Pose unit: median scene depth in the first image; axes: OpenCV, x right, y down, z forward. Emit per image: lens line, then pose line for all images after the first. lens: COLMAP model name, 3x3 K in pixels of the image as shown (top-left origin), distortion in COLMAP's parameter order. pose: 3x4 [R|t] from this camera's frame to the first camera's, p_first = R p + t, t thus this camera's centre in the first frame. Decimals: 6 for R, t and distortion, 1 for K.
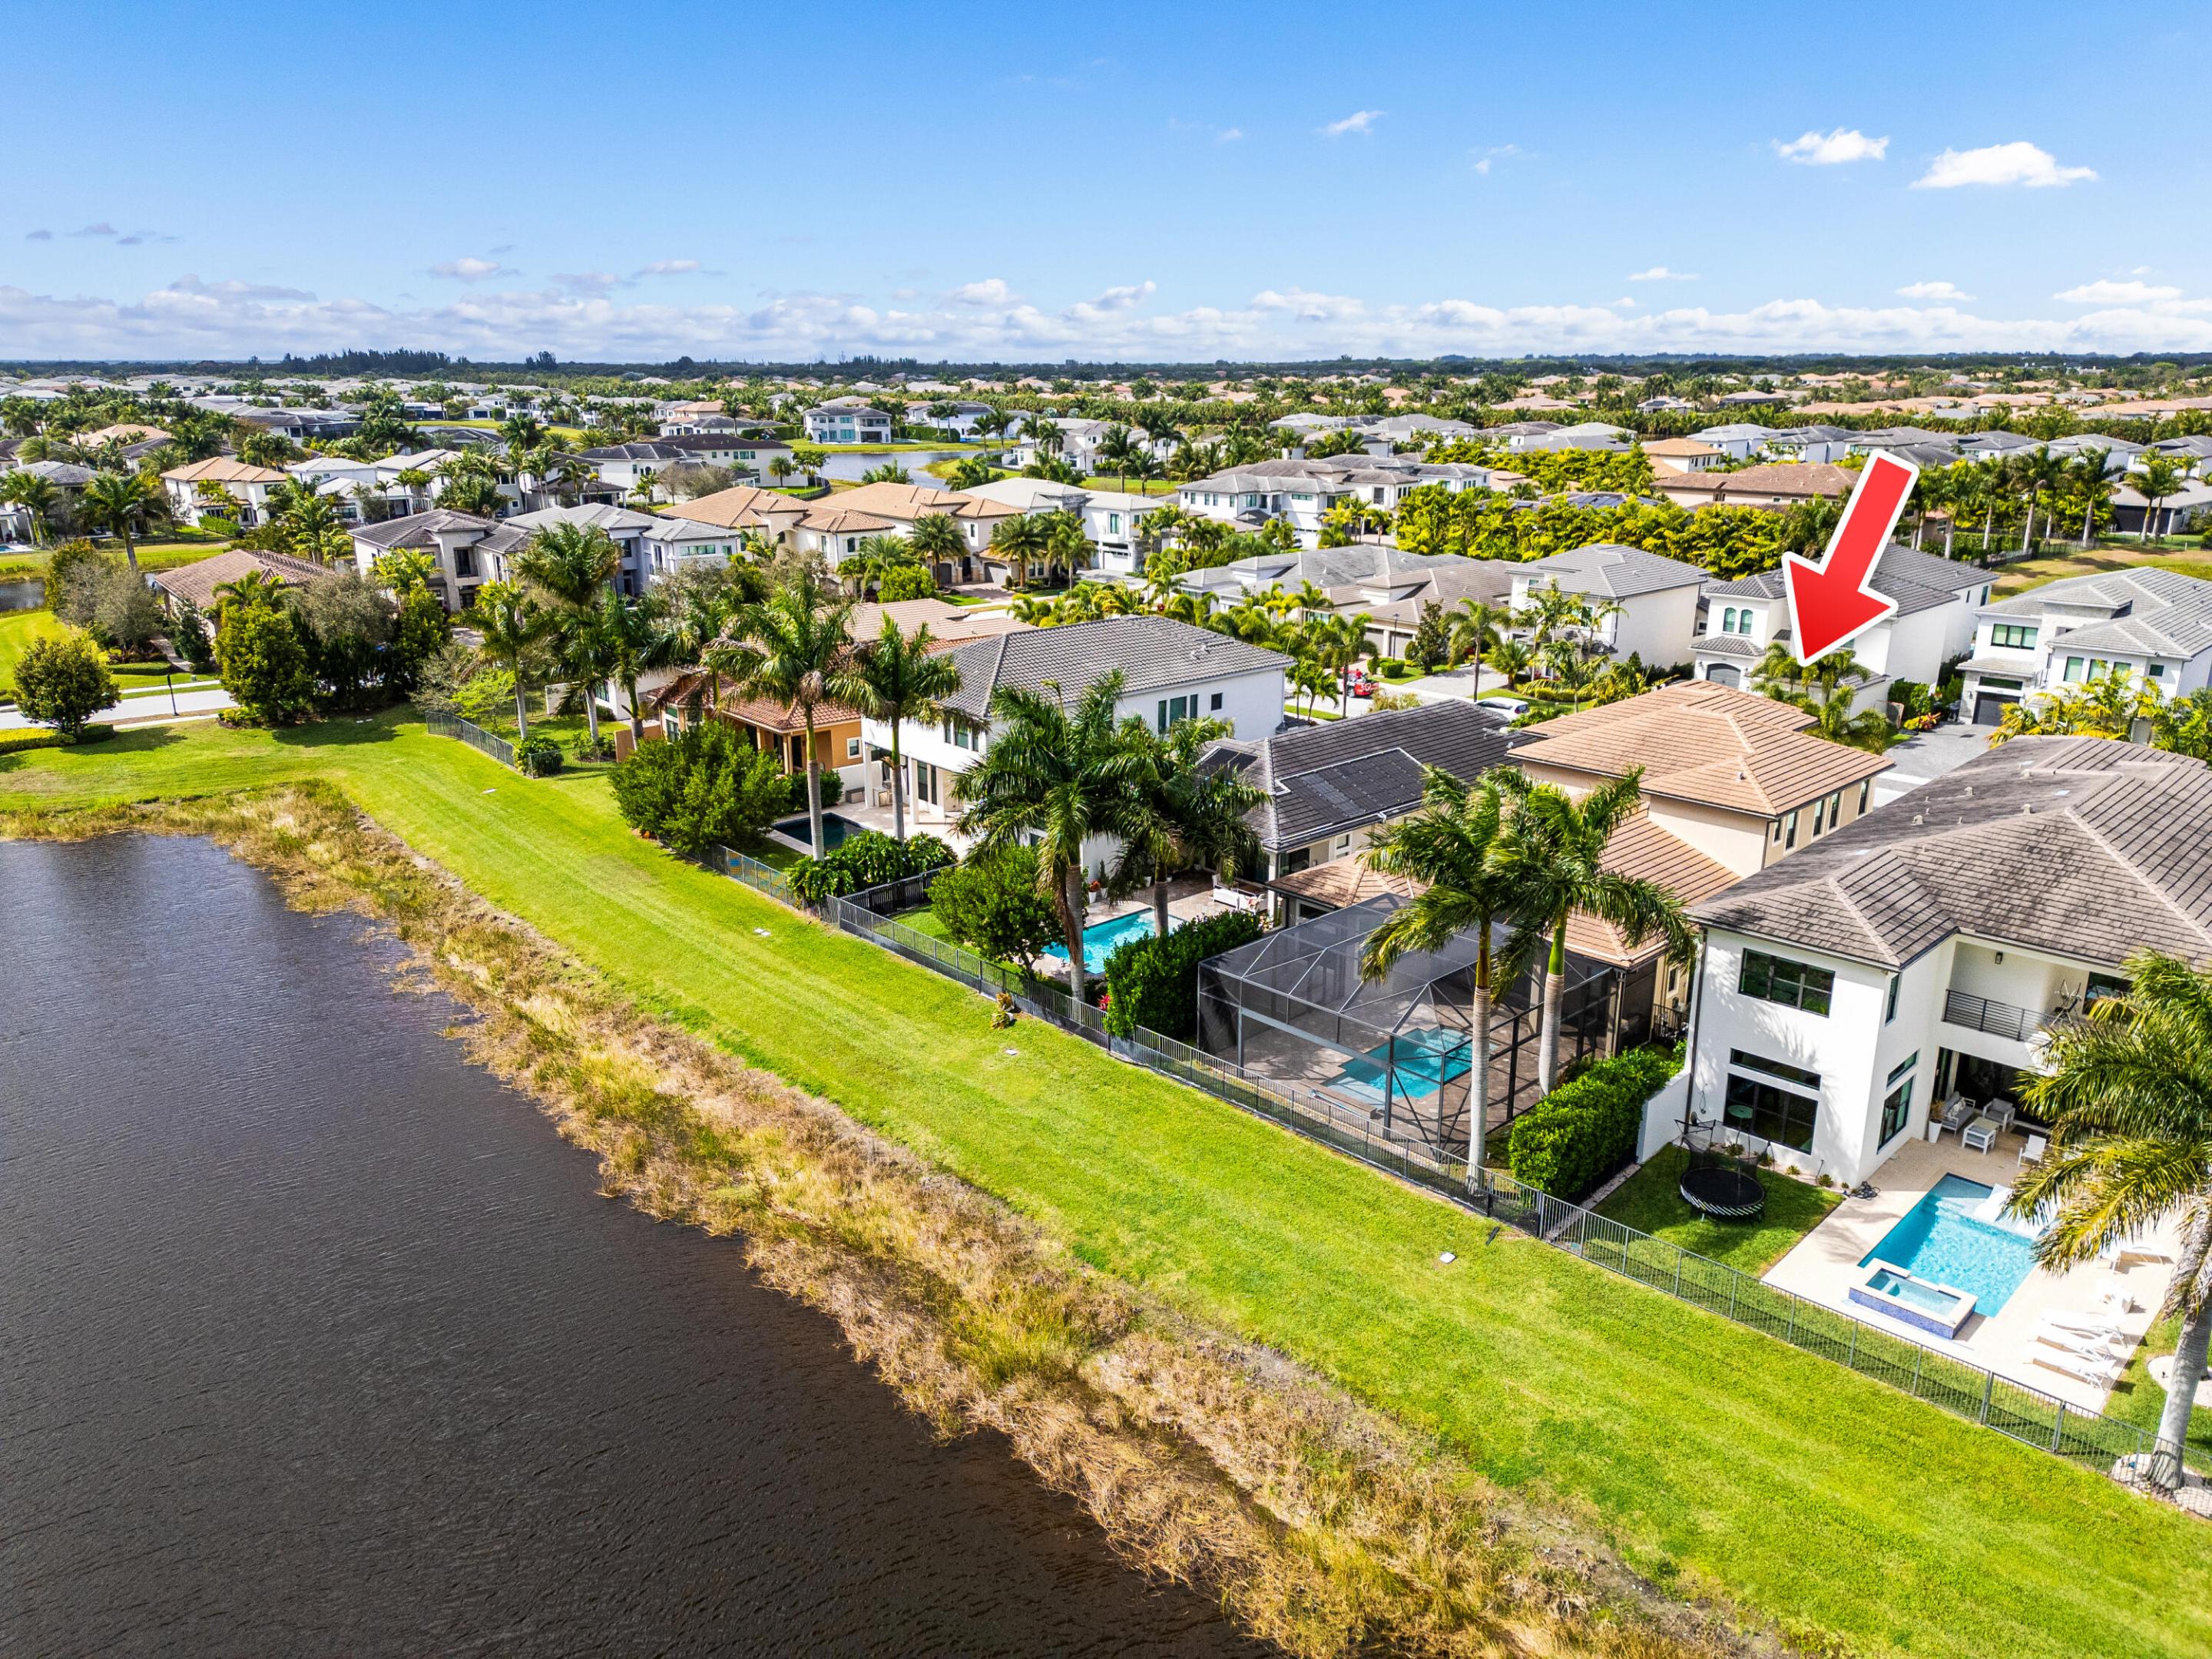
lens RADIAL K [[1571.1, 0, 1107.8], [0, 1571.1, 833.6], [0, 0, 1]] dist [0.040846, -0.024959]
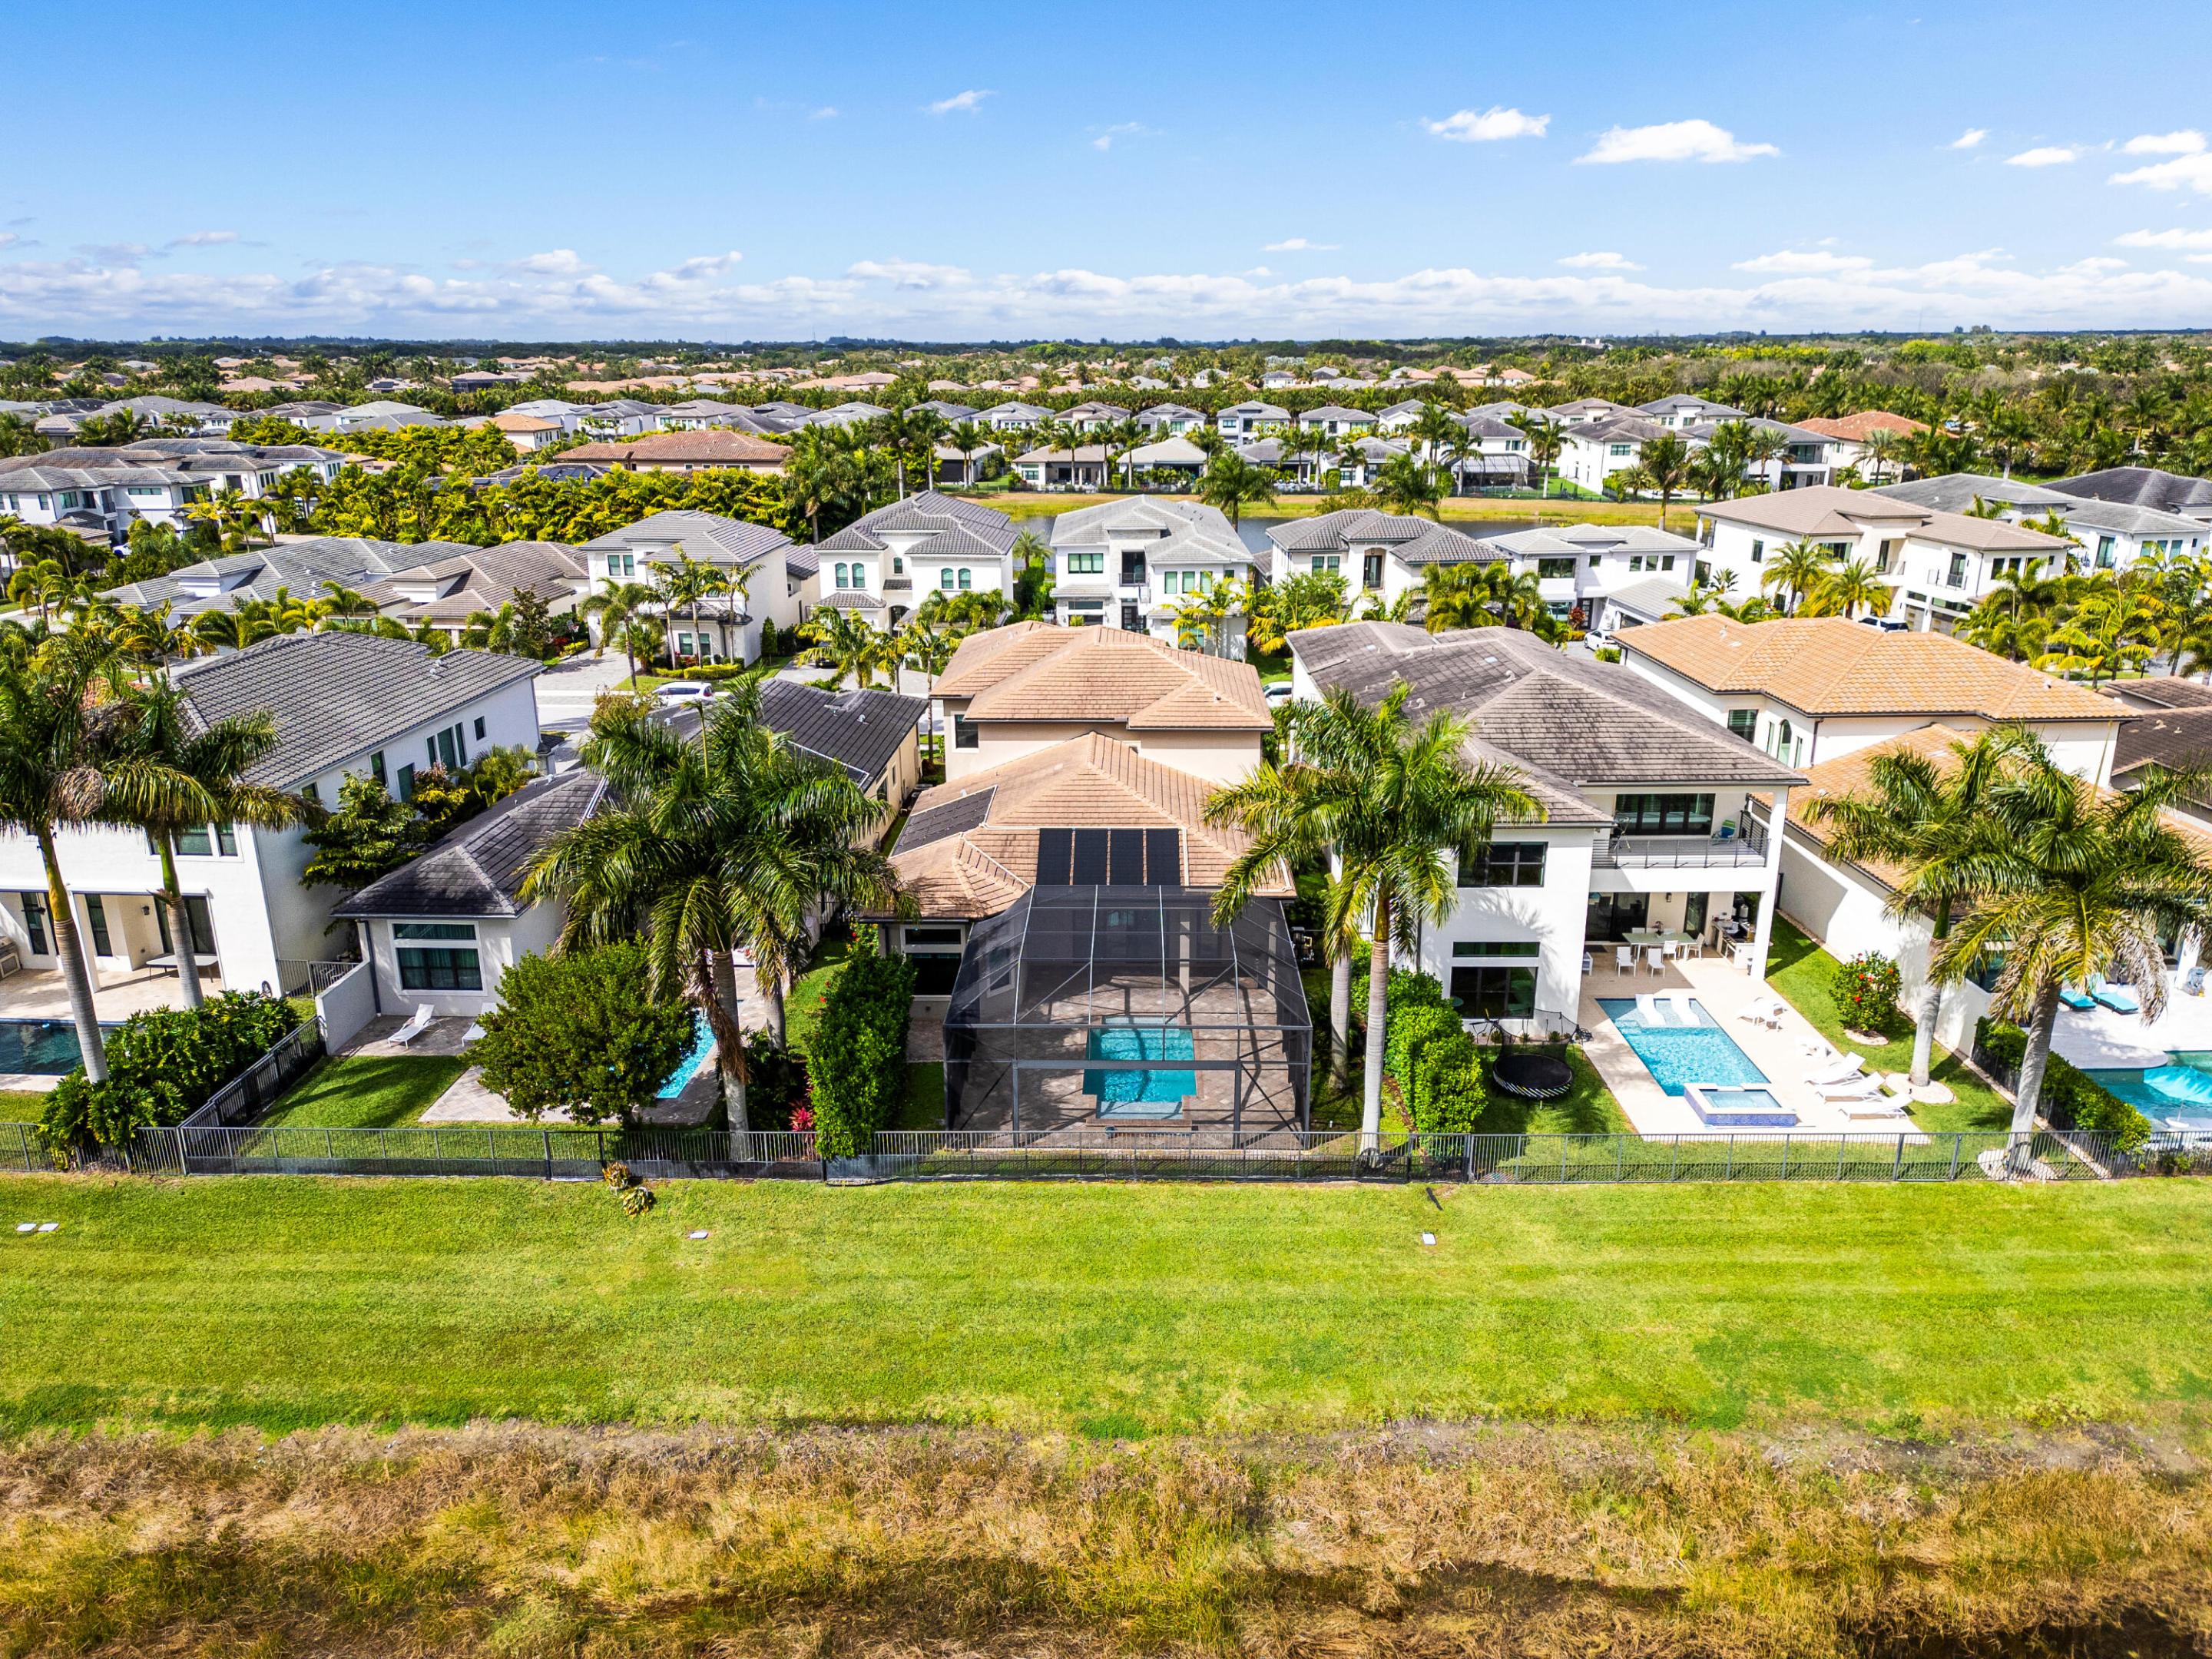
lens RADIAL K [[1571.1, 0, 1108.5], [0, 1571.1, 827.8], [0, 0, 1]] dist [0.040846, -0.024959]
pose [[0.700073, -0.208255, 0.683028, -0.219508], [0.206865, 0.974657, 0.085146, -0.034286], [-0.683451, 0.081686, 0.725412, 0.207432]]
